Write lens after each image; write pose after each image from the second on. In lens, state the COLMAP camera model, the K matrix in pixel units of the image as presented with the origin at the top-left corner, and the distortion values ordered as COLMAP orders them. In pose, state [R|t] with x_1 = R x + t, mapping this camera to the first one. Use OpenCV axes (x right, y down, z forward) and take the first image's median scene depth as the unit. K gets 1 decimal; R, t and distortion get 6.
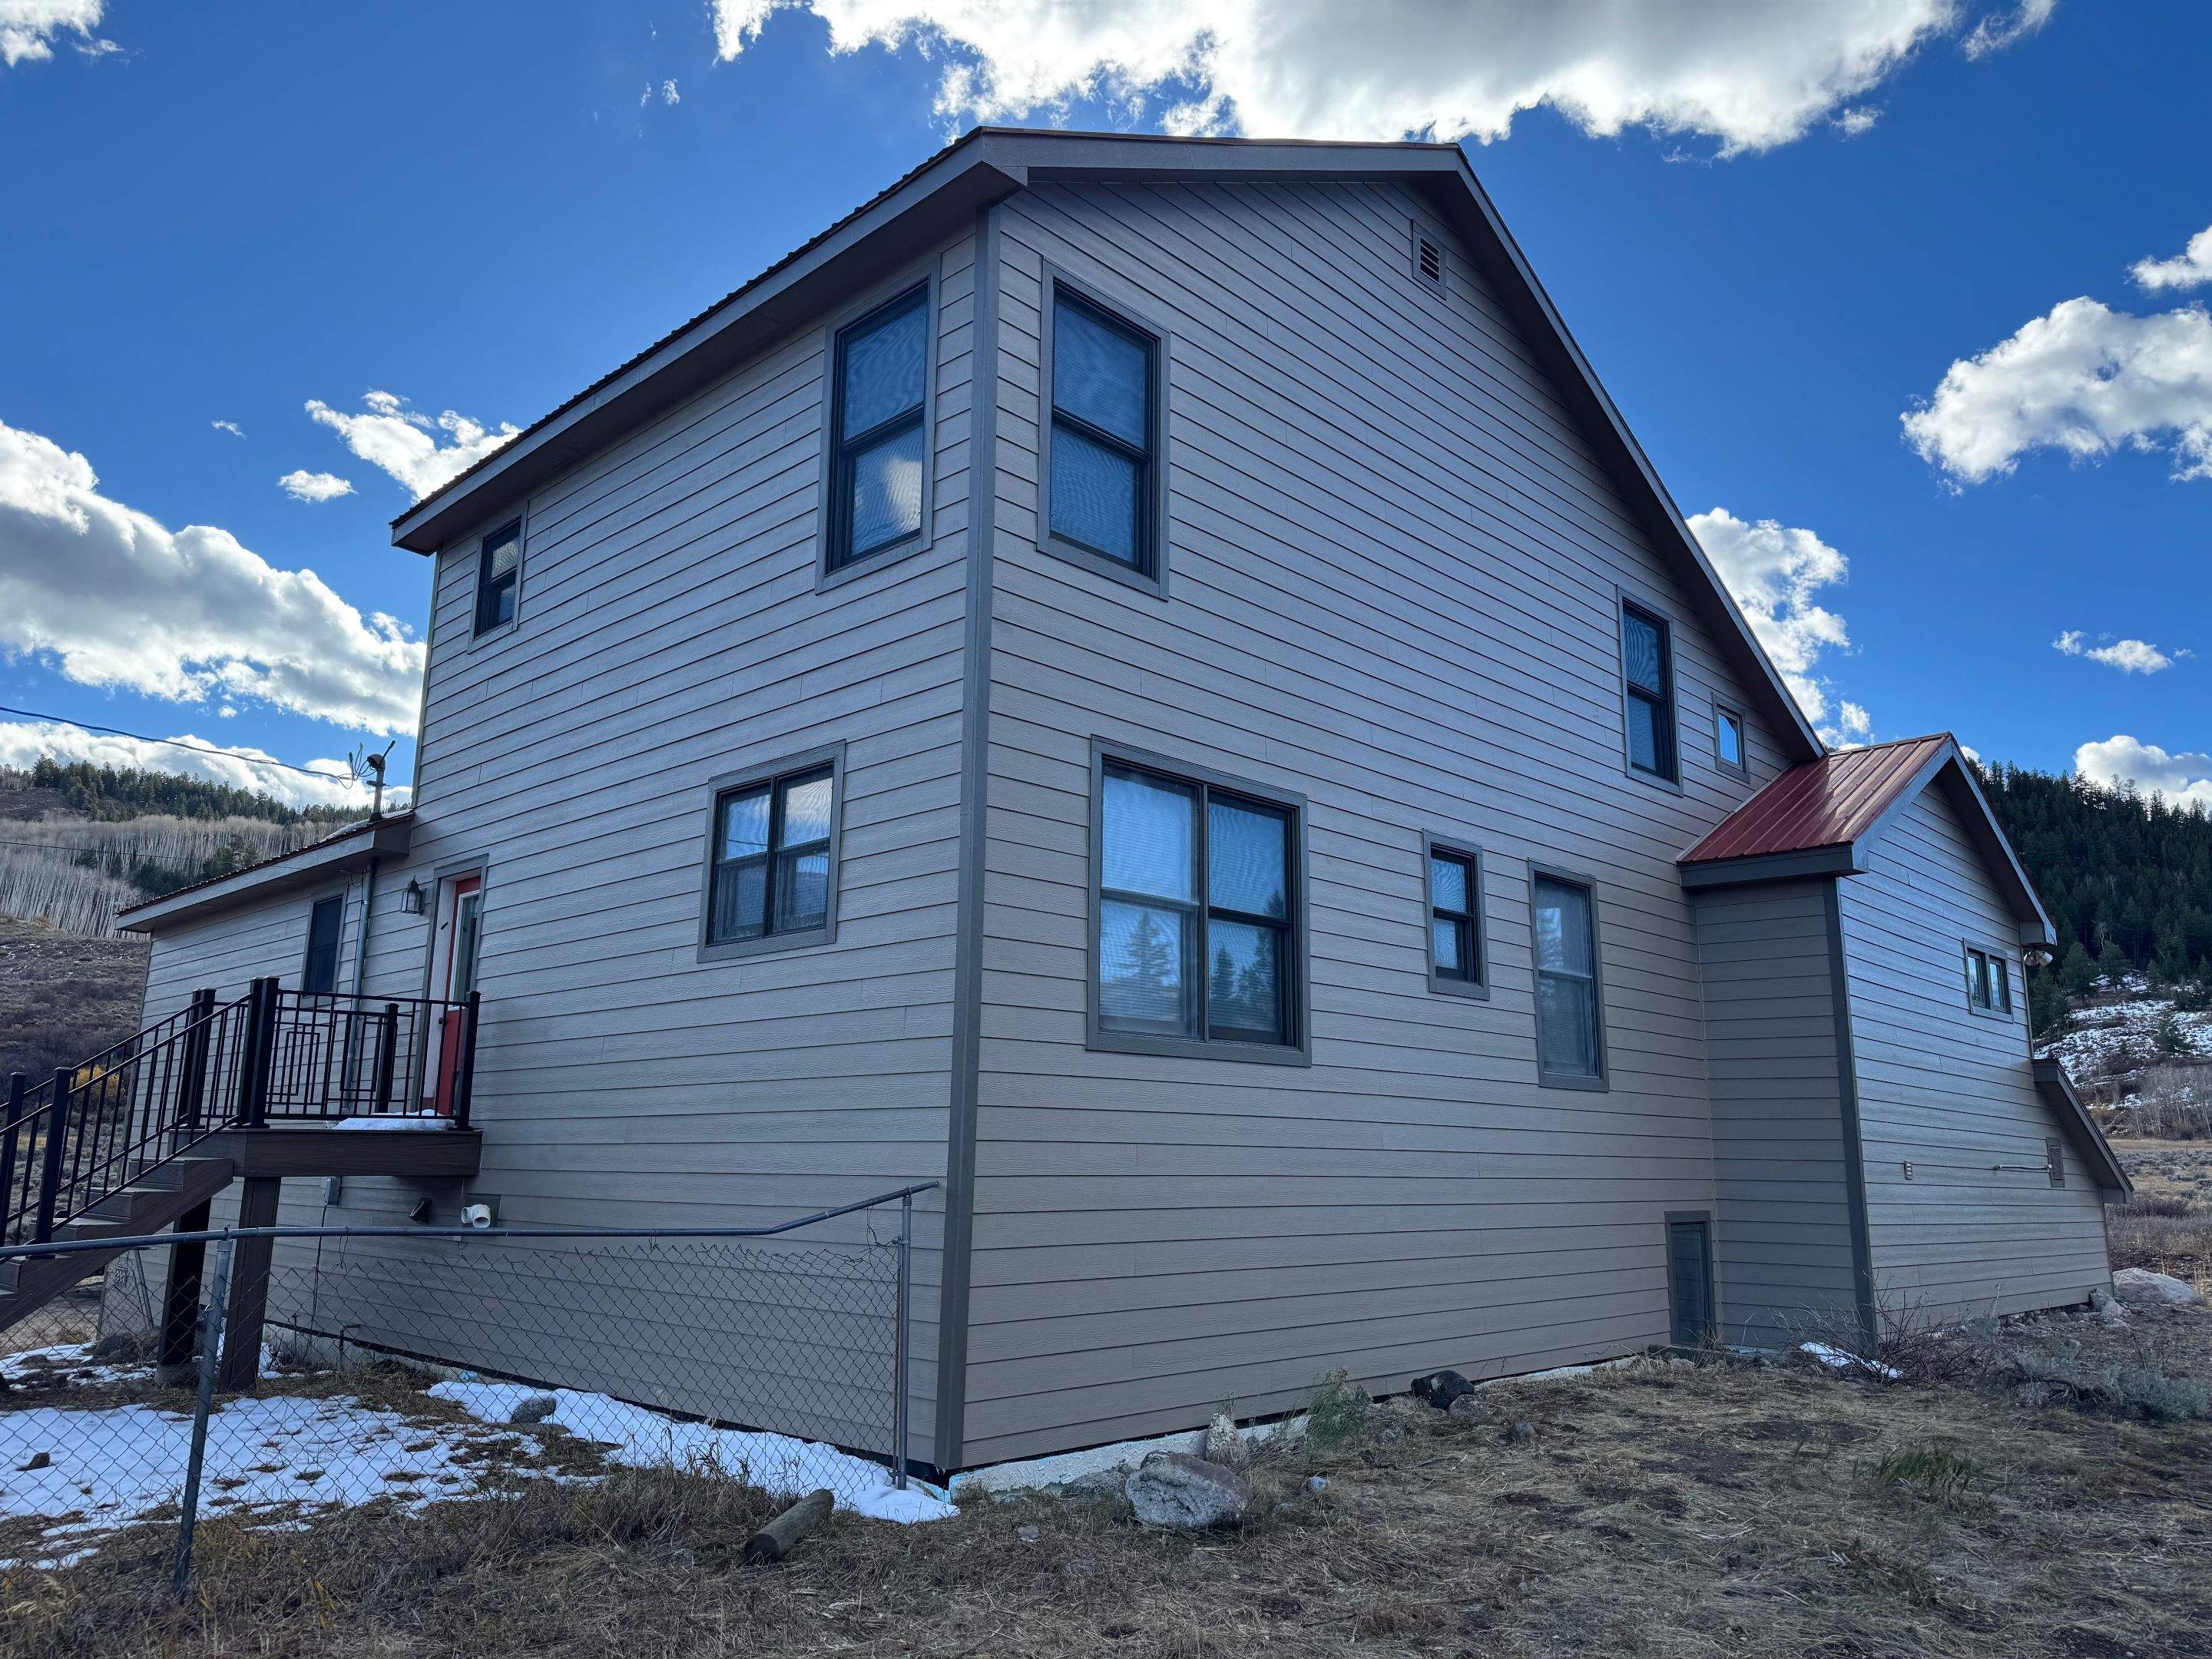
lens RADIAL K [[1546.1, 0, 1140.4], [0, 1546.1, 827.6], [0, 0, 1]] dist [0.075577, -0.088306]
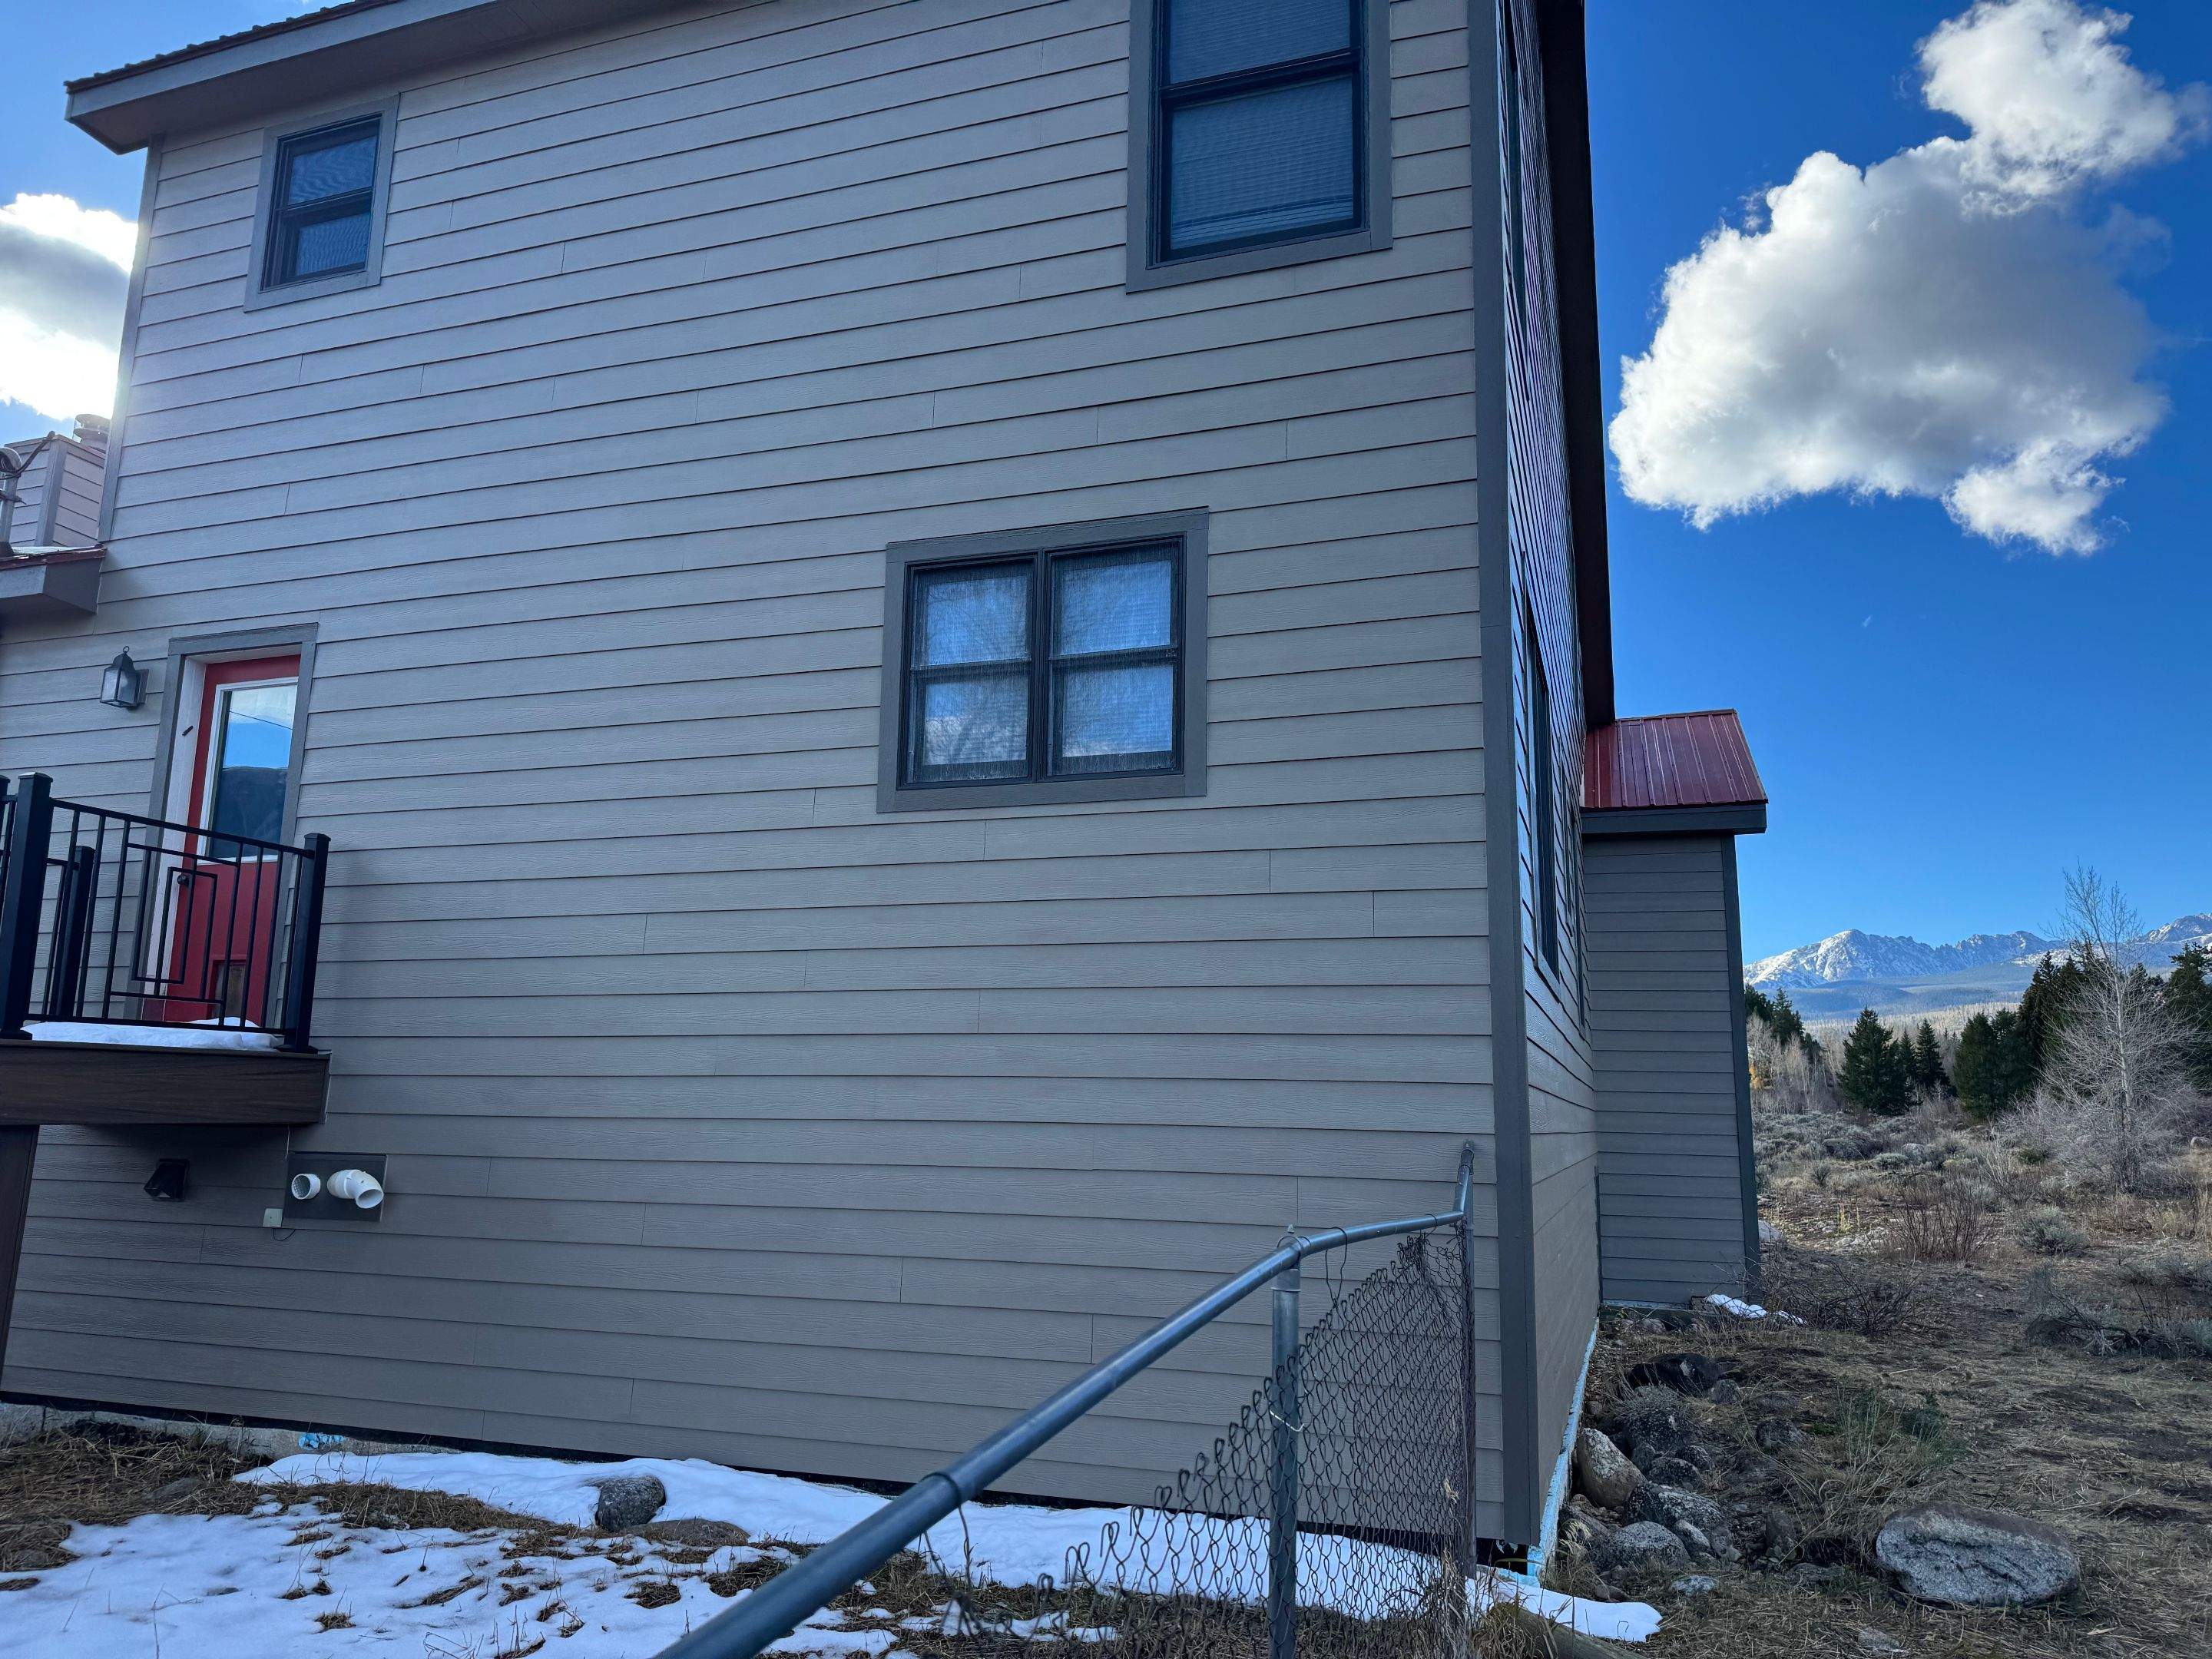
lens RADIAL K [[1546.1, 0, 1098.9], [0, 1546.1, 836.2], [0, 0, 1]] dist [0.075577, -0.088306]
pose [[0.909345, 0.079987, 0.408281, -0.370020], [-0.094660, 0.995384, 0.015824, 0.060732], [-0.405131, -0.053037, 0.912719, 0.272505]]
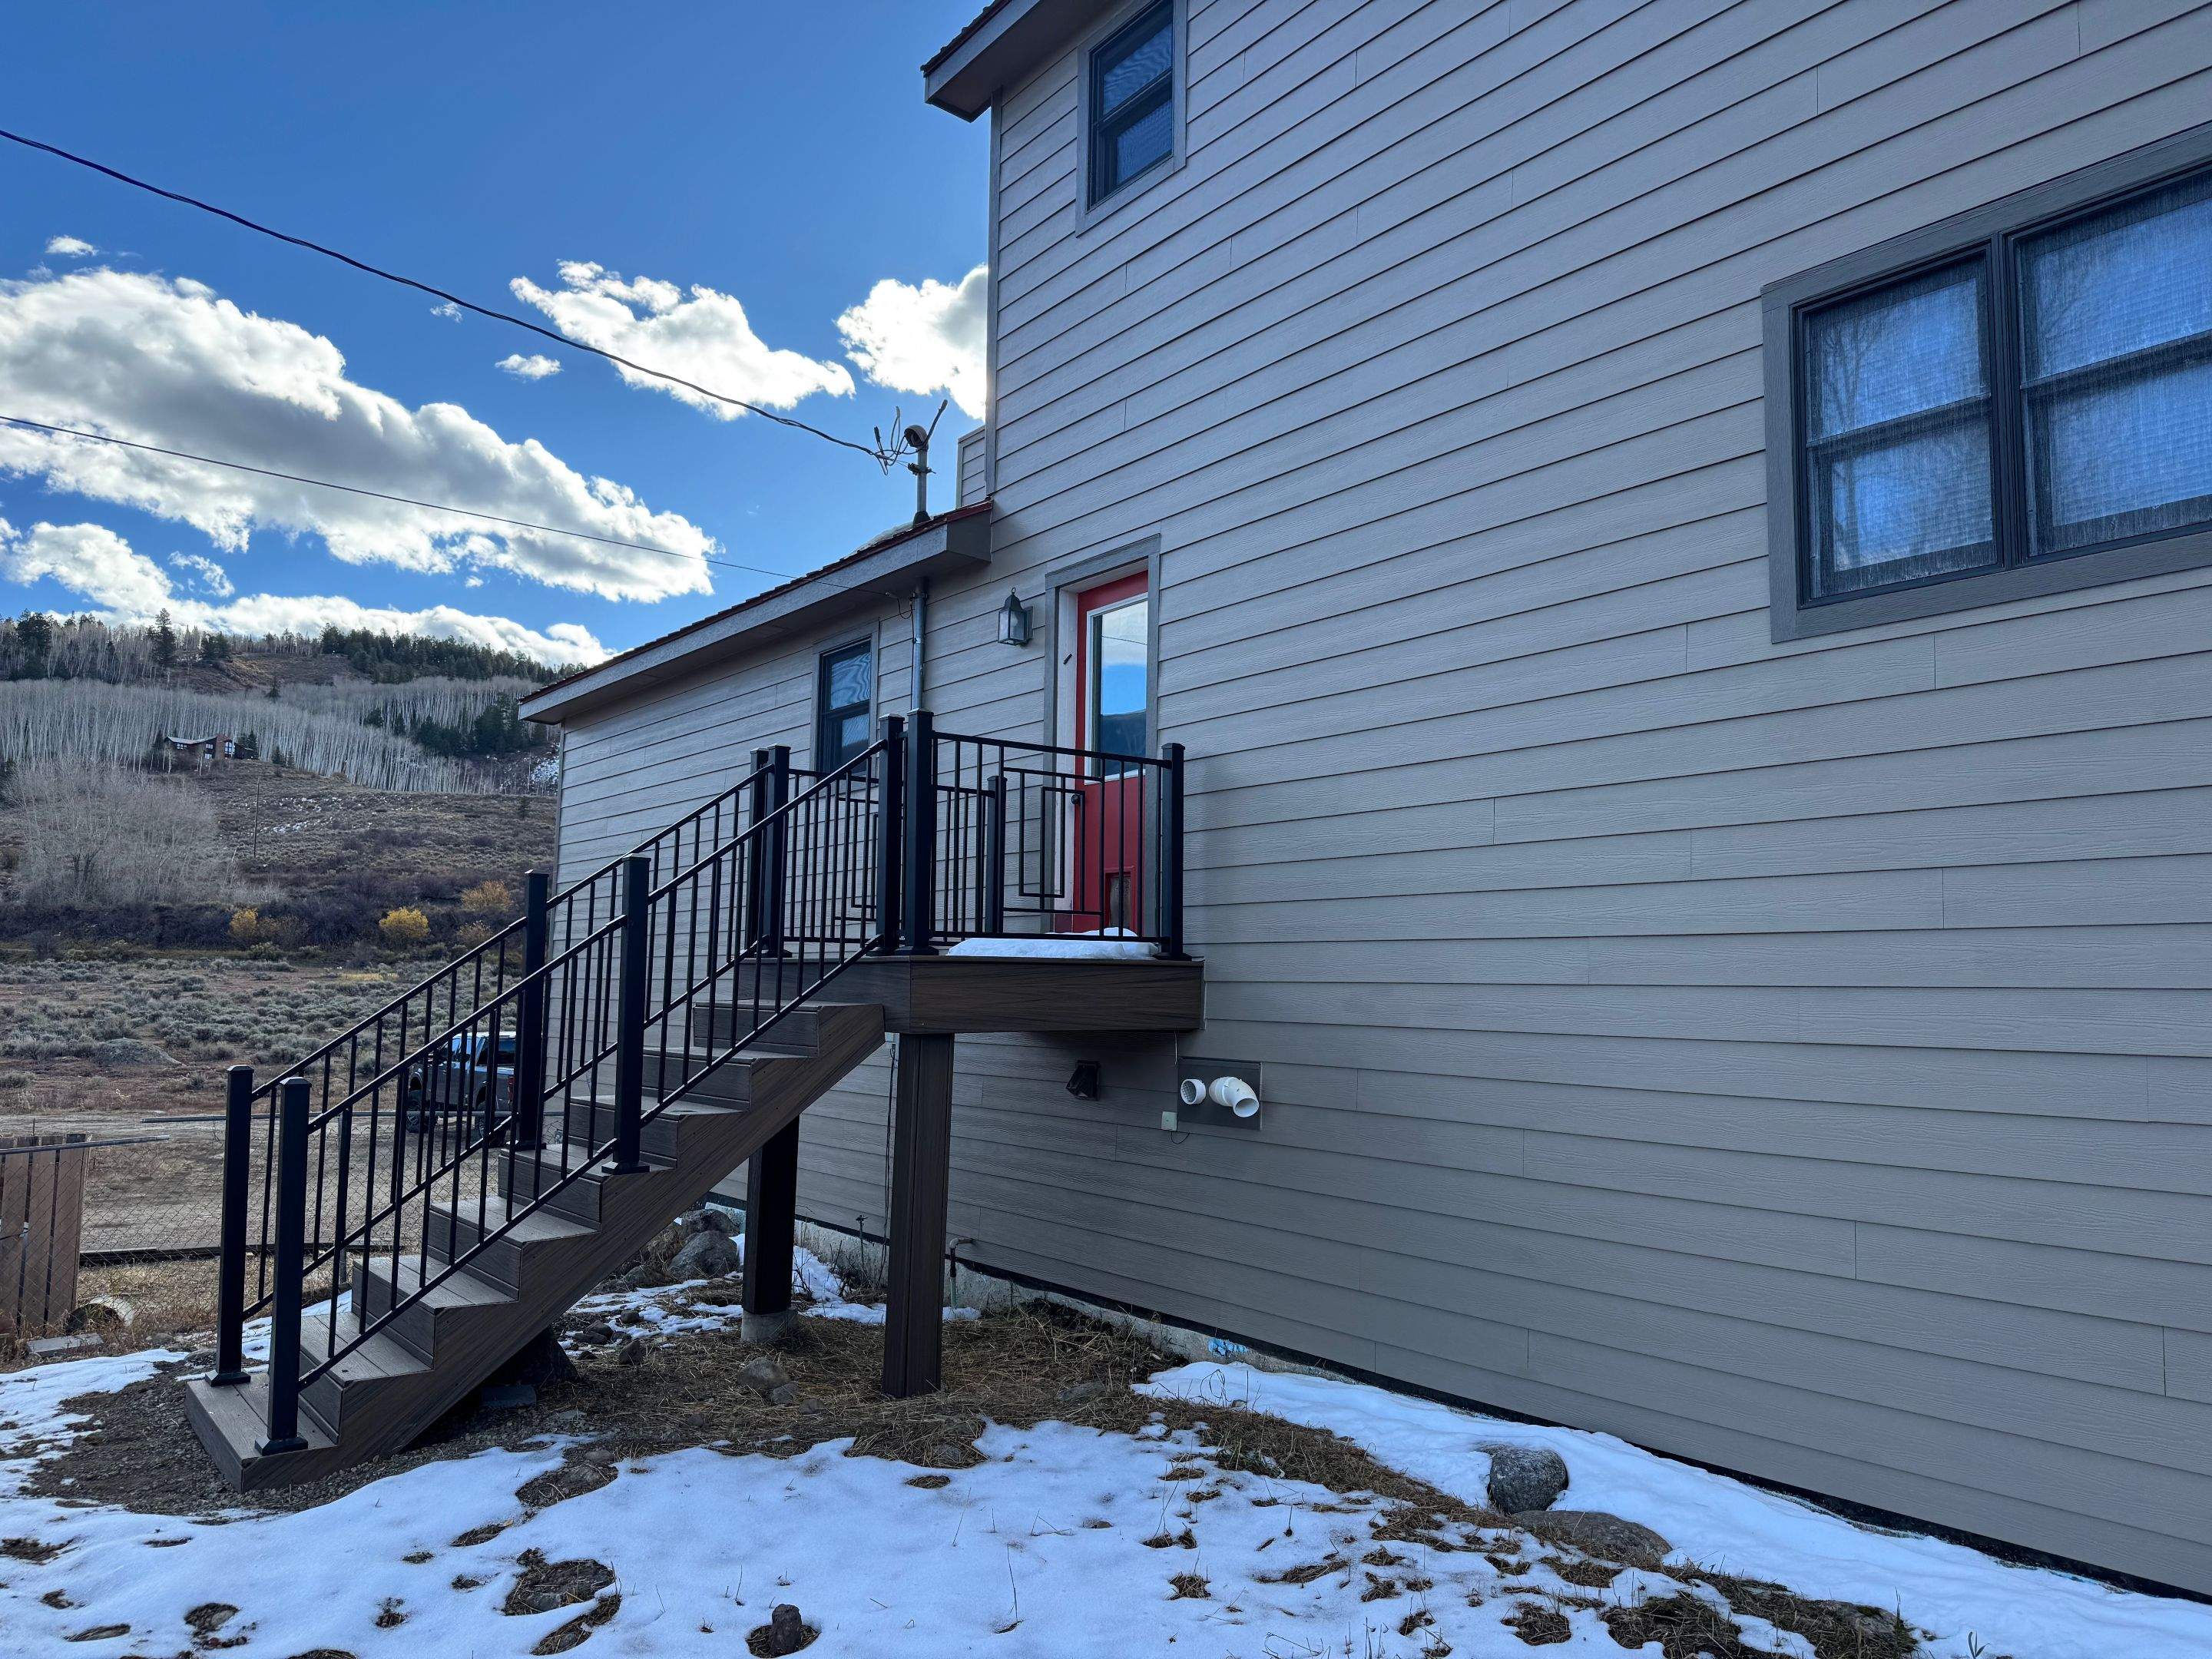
lens RADIAL K [[1546.1, 0, 1091.9], [0, 1546.1, 846.4], [0, 0, 1]] dist [0.075577, -0.088306]
pose [[0.987215, -0.013578, -0.158818, -0.335194], [0.031518, 0.993321, 0.110995, 0.070002], [0.156250, -0.114581, 0.981049, 0.350947]]
